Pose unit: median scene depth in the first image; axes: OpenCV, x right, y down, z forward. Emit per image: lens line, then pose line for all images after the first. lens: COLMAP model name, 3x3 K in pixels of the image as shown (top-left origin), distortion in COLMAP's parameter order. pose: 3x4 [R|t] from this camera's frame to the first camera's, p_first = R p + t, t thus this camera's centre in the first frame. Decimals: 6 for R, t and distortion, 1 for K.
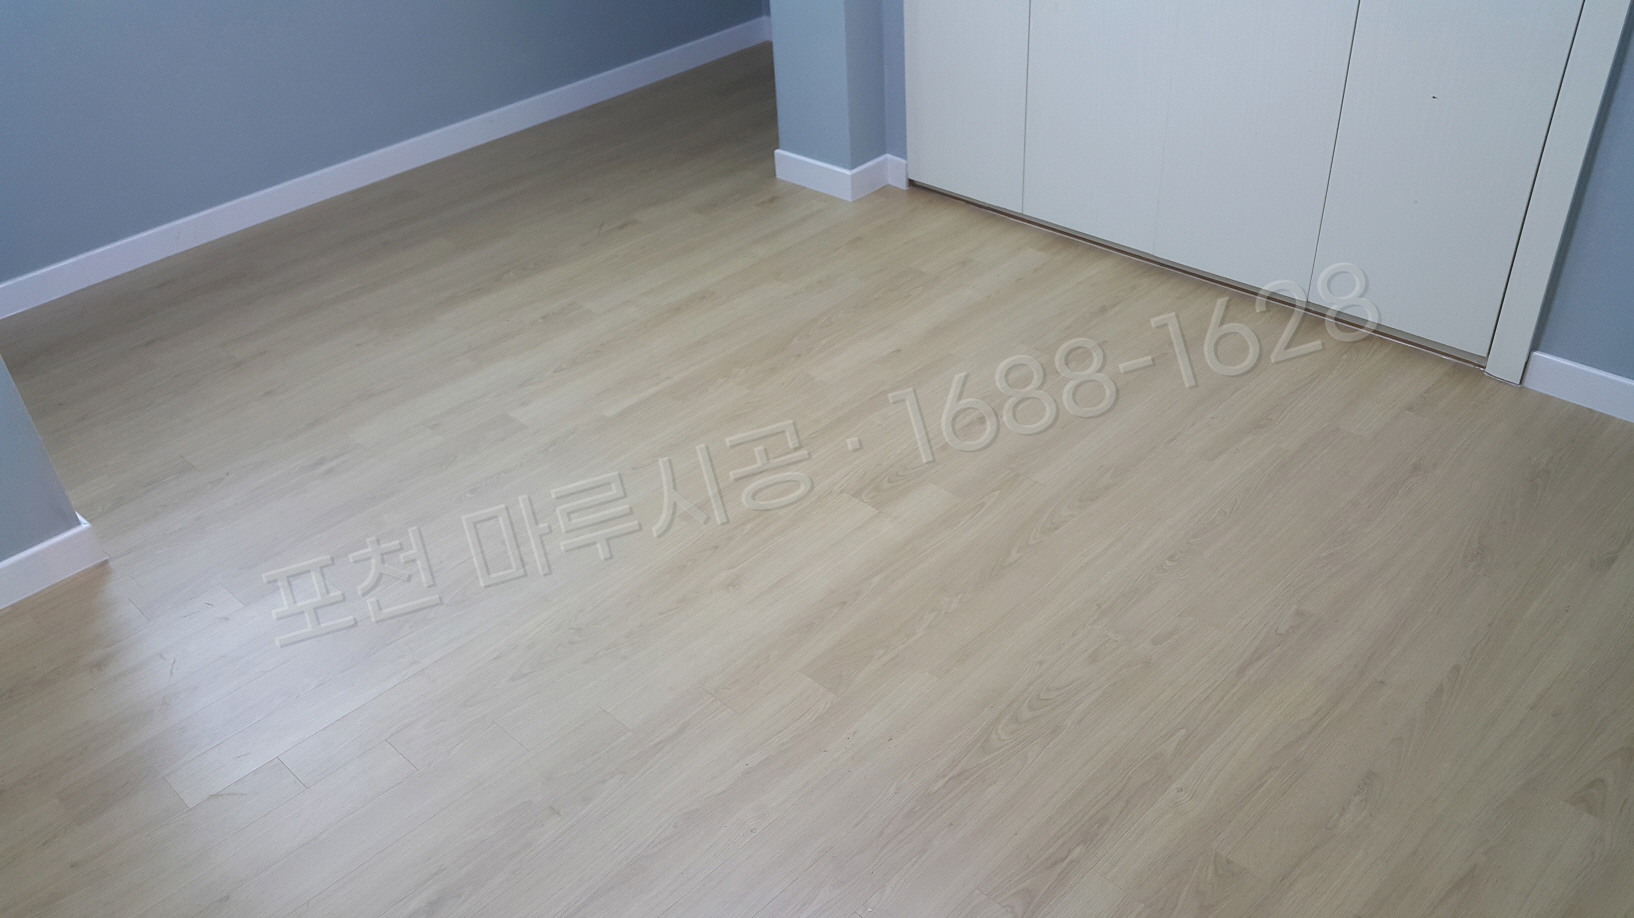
lens RADIAL K [[1317.4, 0, 817.0], [0, 1317.4, 459.0], [0, 0, 1]] dist [0.147800, -0.362602]
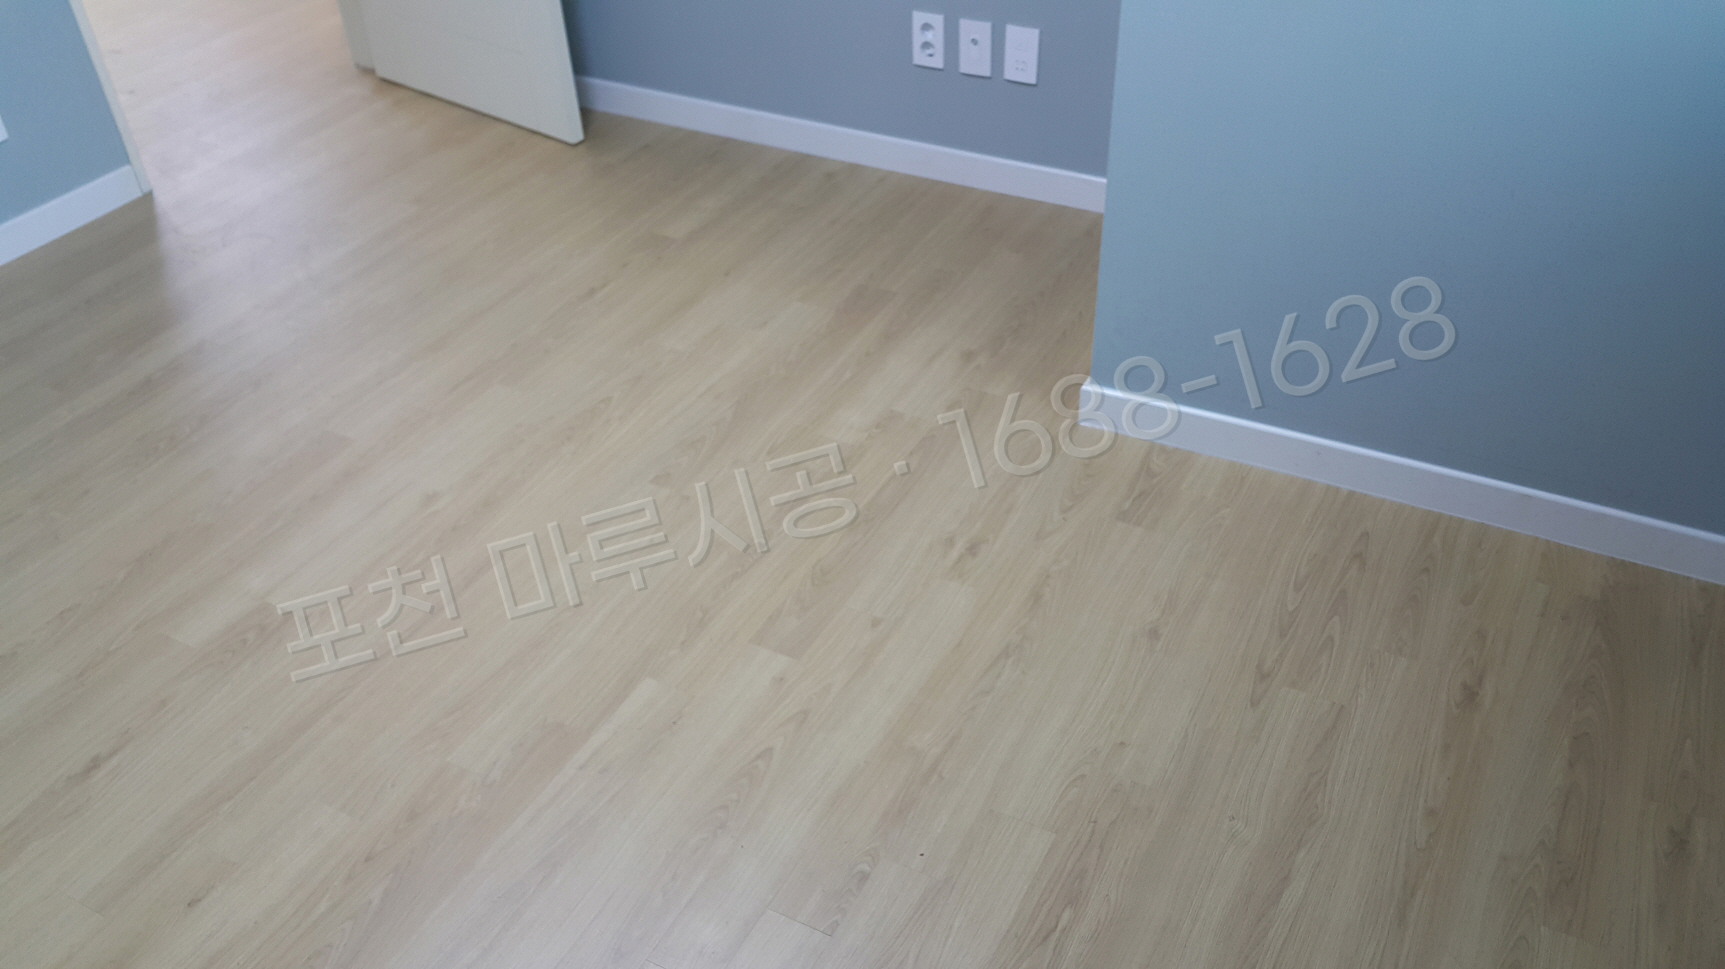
lens RADIAL K [[1390.7, 0, 862.5], [0, 1390.7, 484.5], [0, 0, 1]] dist [0.147800, -0.362602]
pose [[-0.957333, 0.229297, -0.175890, -0.163879], [-0.101407, 0.303392, 0.947454, -0.807295], [0.270612, 0.924865, -0.267195, 1.160837]]
